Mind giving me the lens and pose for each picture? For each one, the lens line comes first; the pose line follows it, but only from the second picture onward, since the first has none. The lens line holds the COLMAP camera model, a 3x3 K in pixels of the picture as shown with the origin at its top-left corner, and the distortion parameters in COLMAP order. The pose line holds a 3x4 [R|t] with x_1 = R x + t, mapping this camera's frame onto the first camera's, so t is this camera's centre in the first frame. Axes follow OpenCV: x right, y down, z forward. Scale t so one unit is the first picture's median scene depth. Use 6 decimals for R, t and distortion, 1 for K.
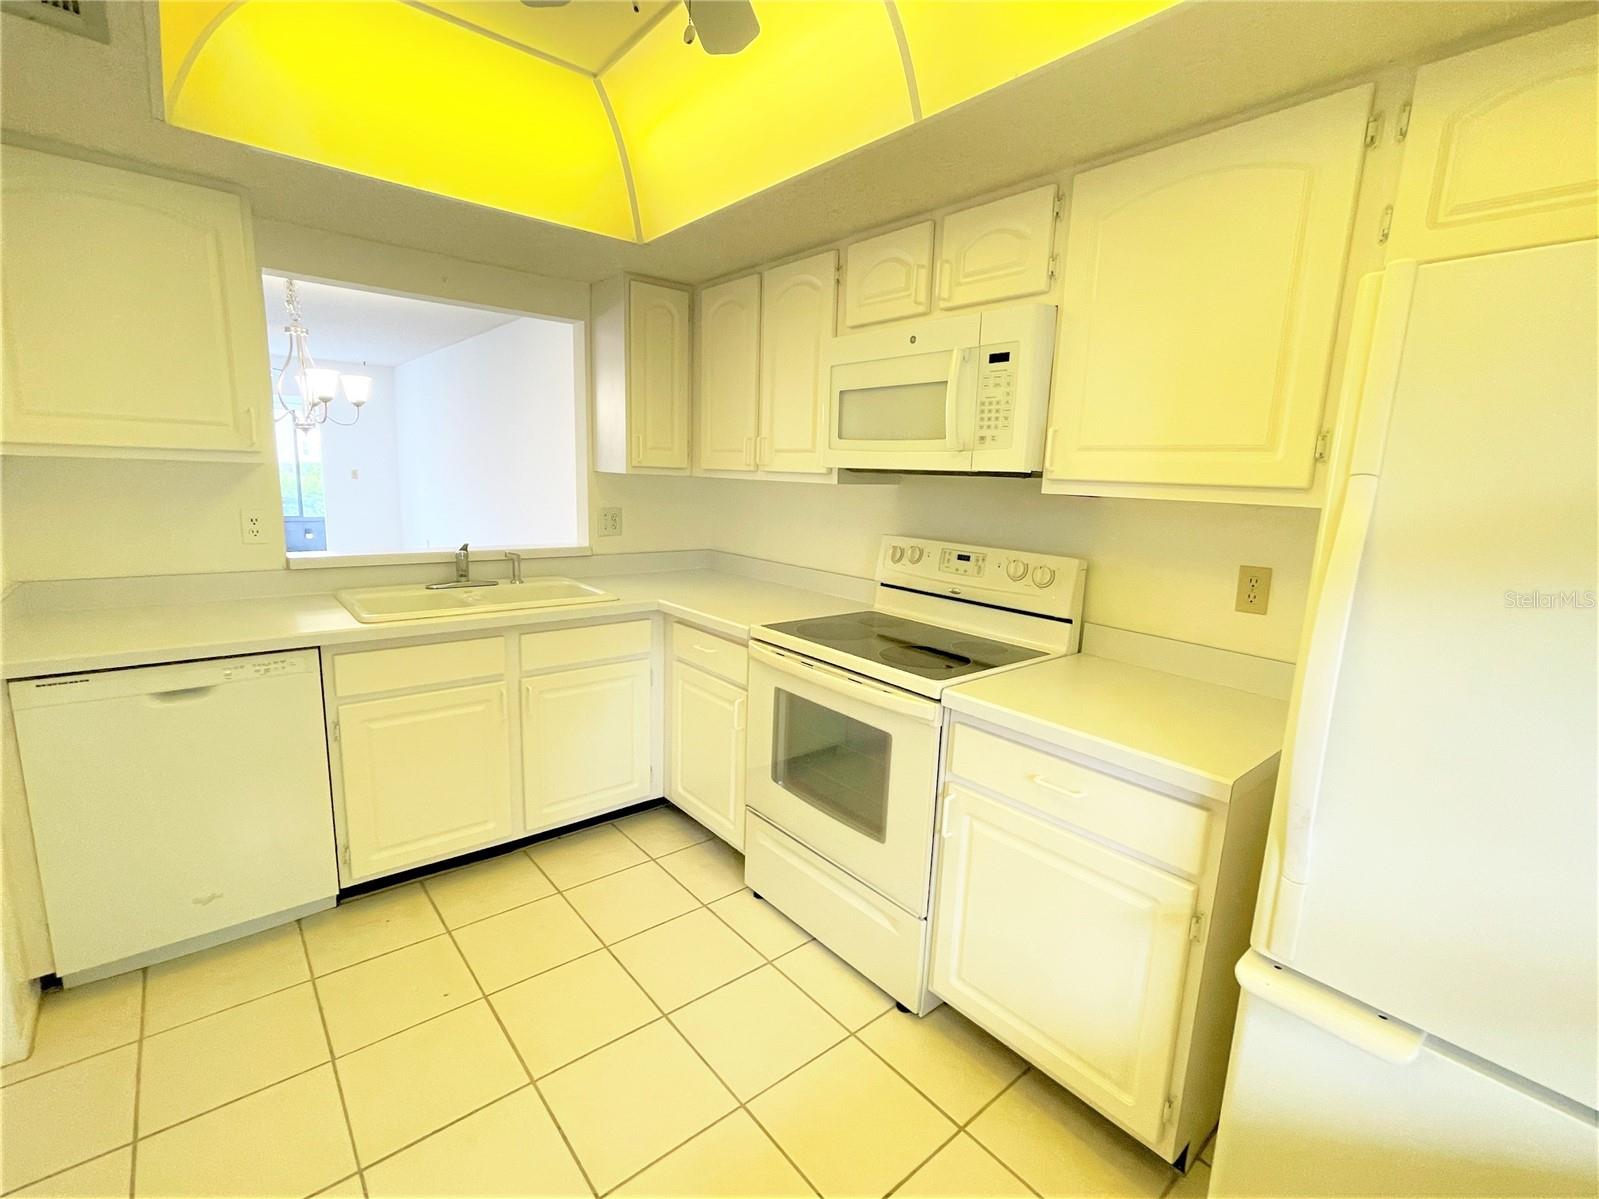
lens RADIAL K [[721.6, 0, 799.5], [0, 721.6, 599.5], [0, 0, 1]] dist [-0.005556, -0.000673]
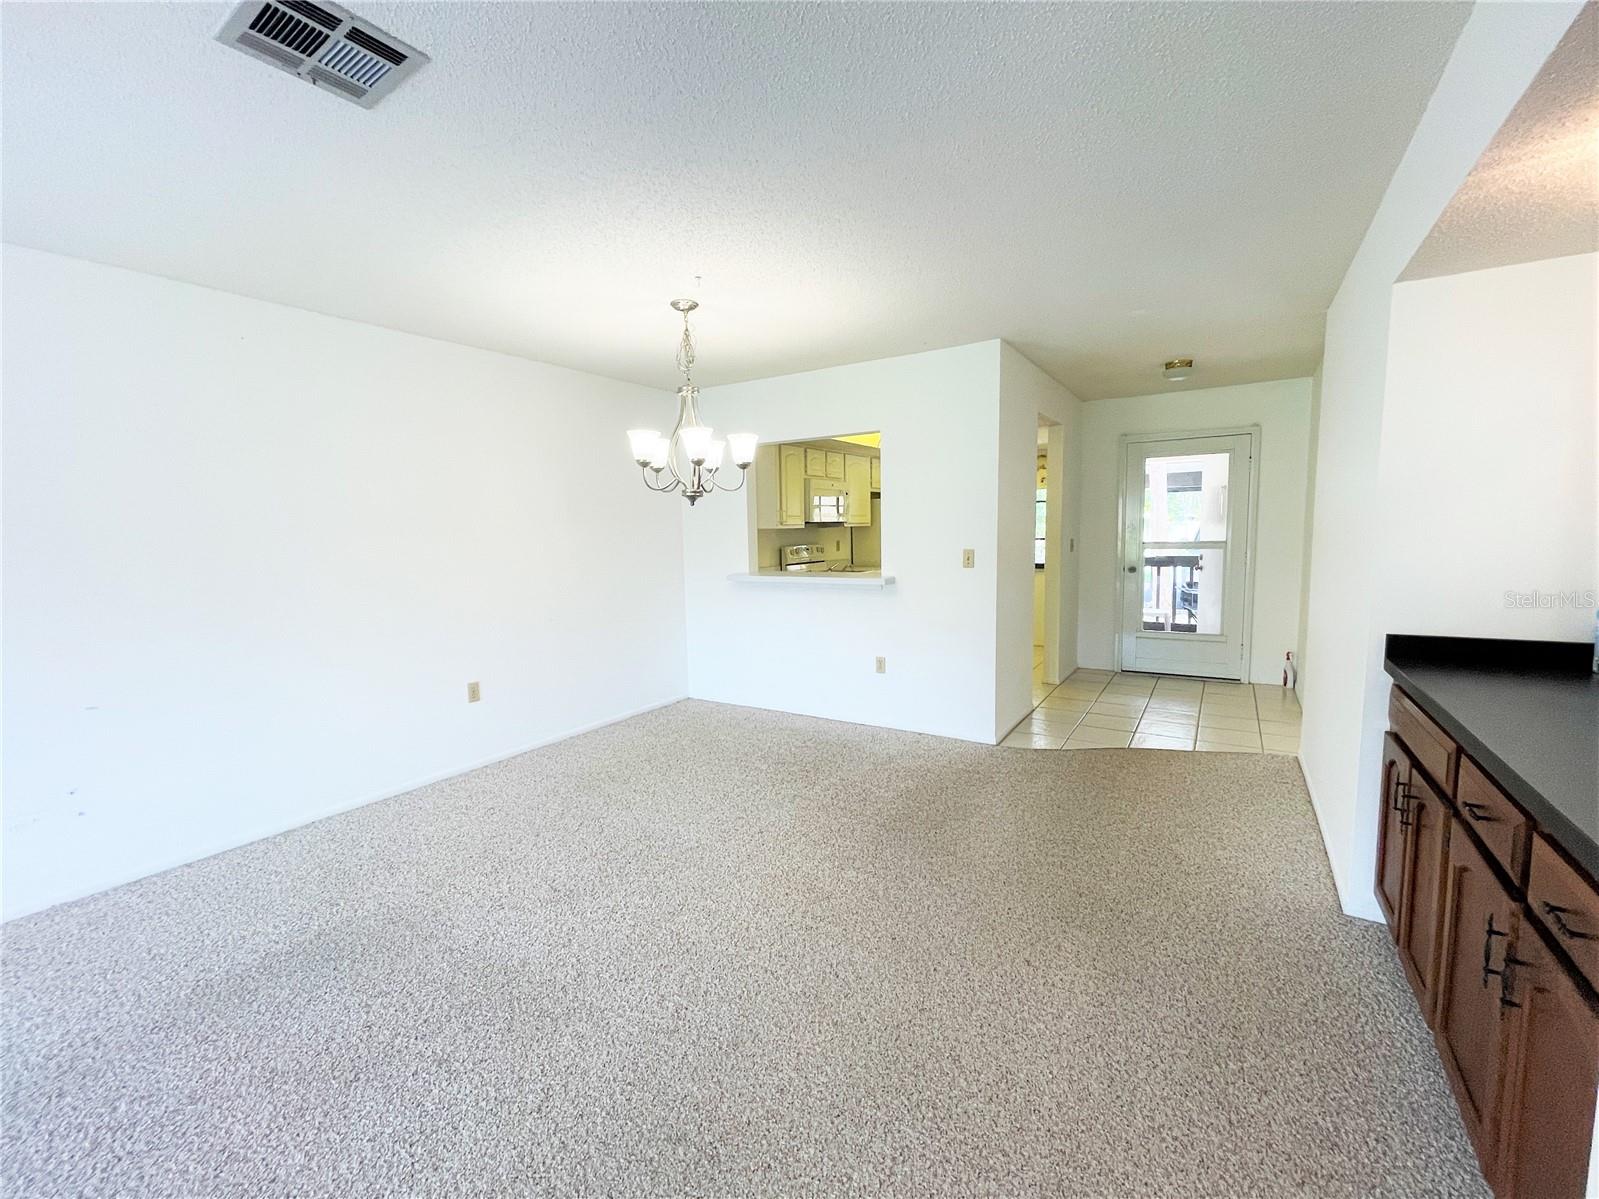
lens RADIAL K [[673.9, 0, 789.7], [0, 673.9, 595.0], [0, 0, 1]] dist [-0.004507, -0.000522]
pose [[-0.292722, -0.120828, 0.948533, -3.024580], [0.181739, 0.966871, 0.179250, -0.479688], [-0.938768, 0.224856, -0.261065, 2.219947]]
